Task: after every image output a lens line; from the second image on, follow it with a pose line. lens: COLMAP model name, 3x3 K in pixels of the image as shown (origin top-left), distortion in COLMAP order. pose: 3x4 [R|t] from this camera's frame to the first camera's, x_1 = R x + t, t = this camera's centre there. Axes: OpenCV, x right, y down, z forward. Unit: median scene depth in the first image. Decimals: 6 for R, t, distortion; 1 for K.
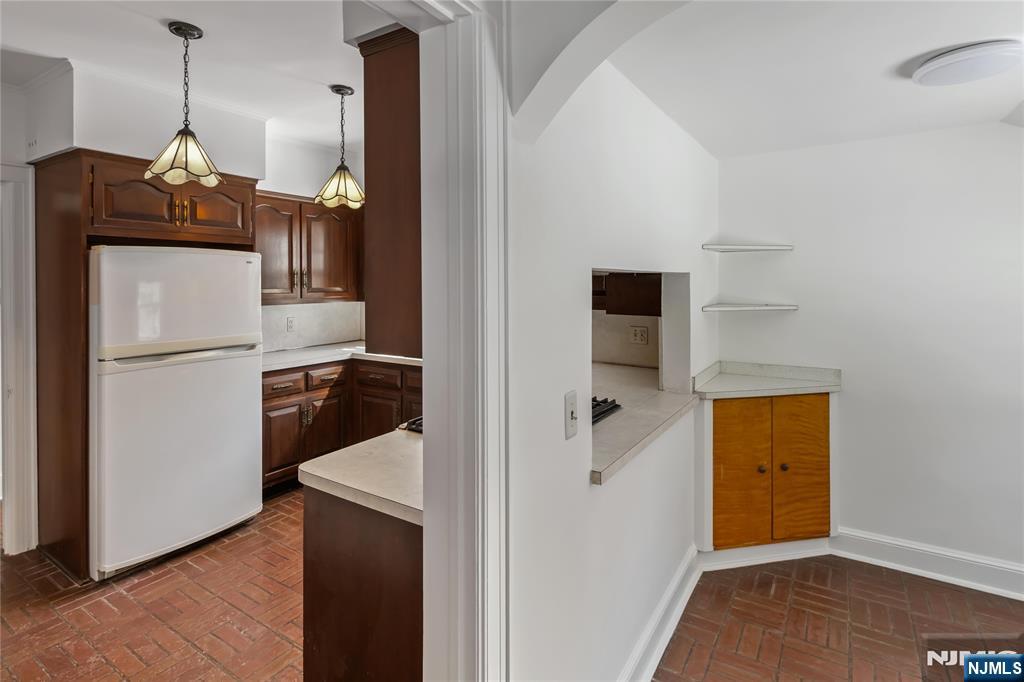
lens RADIAL K [[500.8, 0, 512.5], [0, 500.8, 290.4], [0, 0, 1]] dist [0.002239, -0.000084]
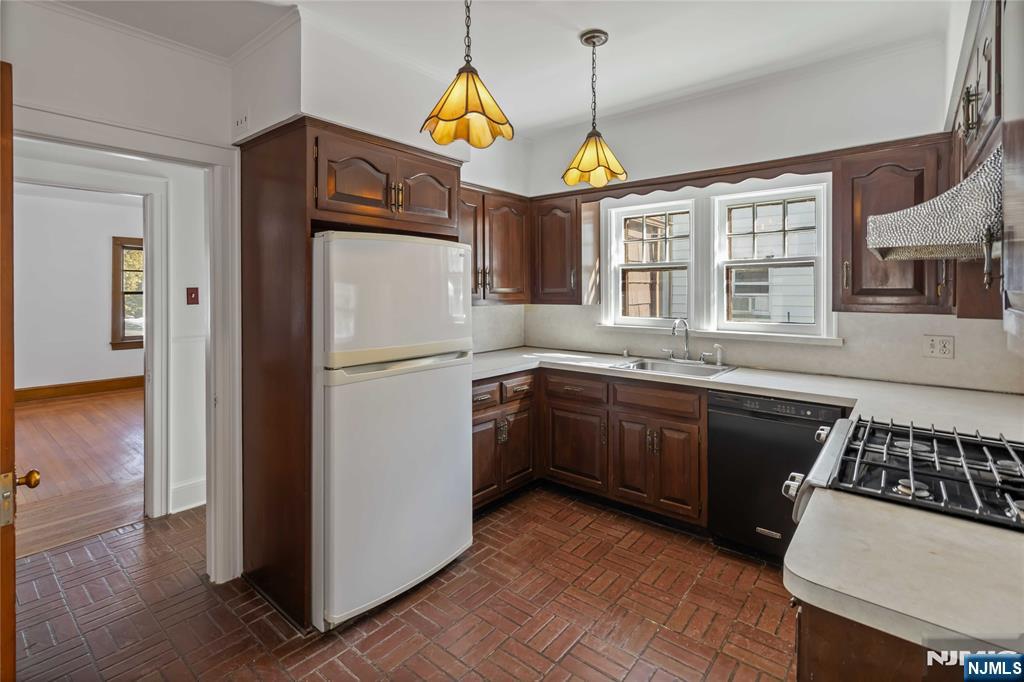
lens RADIAL K [[472.5, 0, 517.5], [0, 472.5, 298.5], [0, 0, 1]] dist [0.001660, 0.000102]
pose [[0.992791, 0.001222, -0.119853, -0.358831], [-0.001361, 0.999998, -0.001076, 0.019838], [0.119852, 0.001231, 0.992791, 0.222102]]
